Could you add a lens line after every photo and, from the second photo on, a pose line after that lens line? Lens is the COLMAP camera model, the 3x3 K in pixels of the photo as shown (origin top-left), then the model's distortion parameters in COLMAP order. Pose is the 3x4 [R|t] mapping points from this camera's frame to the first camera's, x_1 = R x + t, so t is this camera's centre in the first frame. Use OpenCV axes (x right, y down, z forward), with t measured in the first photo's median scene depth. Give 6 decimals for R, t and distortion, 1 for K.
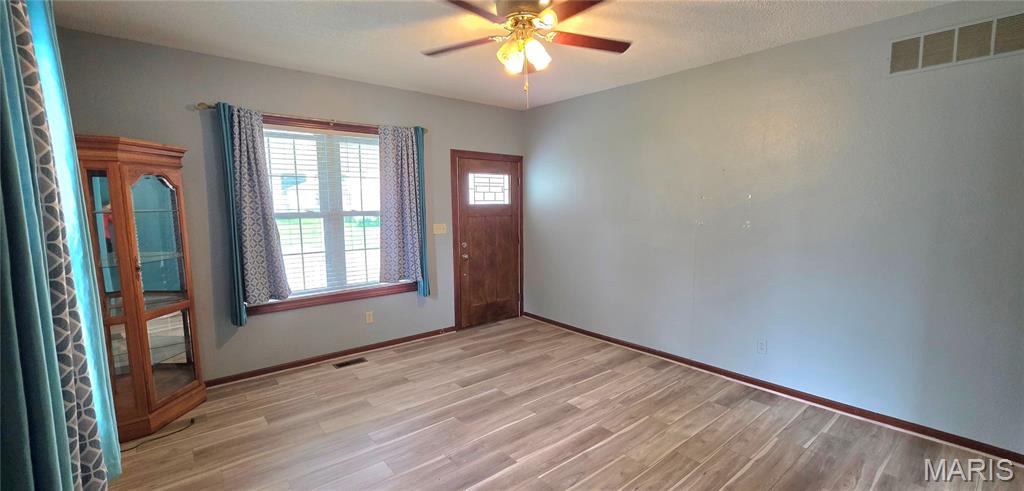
lens RADIAL K [[432.5, 0, 531.6], [0, 432.5, 248.7], [0, 0, 1]] dist [0.002684, -0.000058]
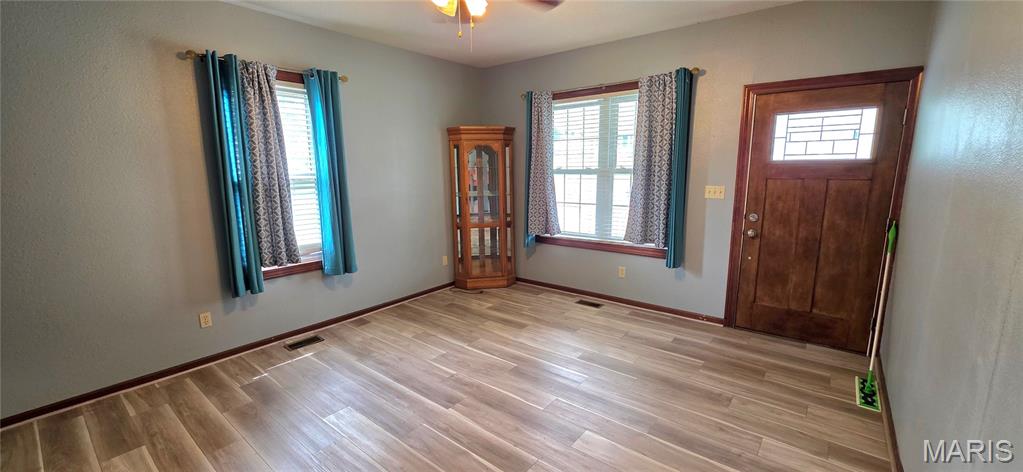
lens RADIAL K [[410.2, 0, 509.0], [0, 410.2, 239.4], [0, 0, 1]] dist [0.001143, -0.000146]
pose [[0.168388, 0.176984, -0.969702, 0.558567], [-0.095383, 0.982058, 0.162676, -0.056658], [0.981095, 0.065100, 0.182248, 0.589706]]
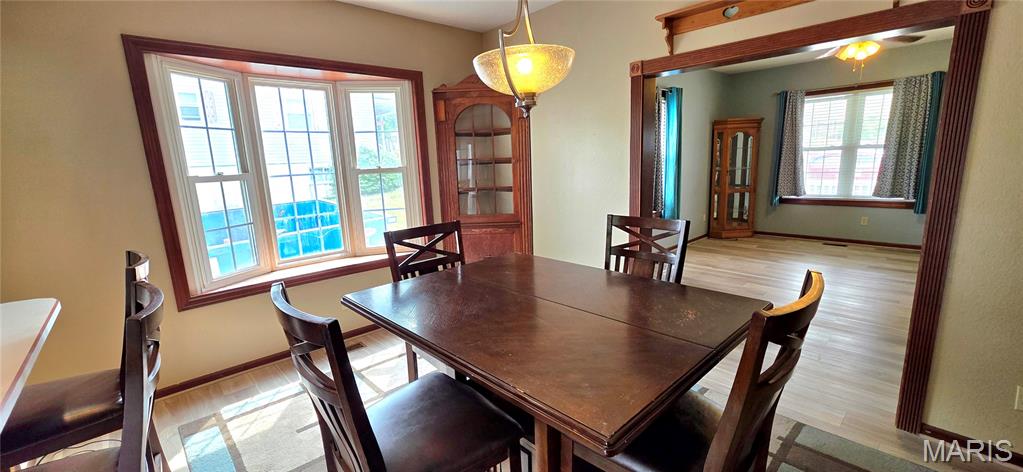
lens RADIAL K [[410.2, 0, 508.5], [0, 410.2, 238.3], [0, 0, 1]] dist [0.001143, -0.000146]
pose [[0.016852, 0.192407, -0.981171, 1.004412], [-0.065963, 0.979386, 0.190924, 0.036990], [0.997680, 0.061503, 0.029197, -0.212922]]
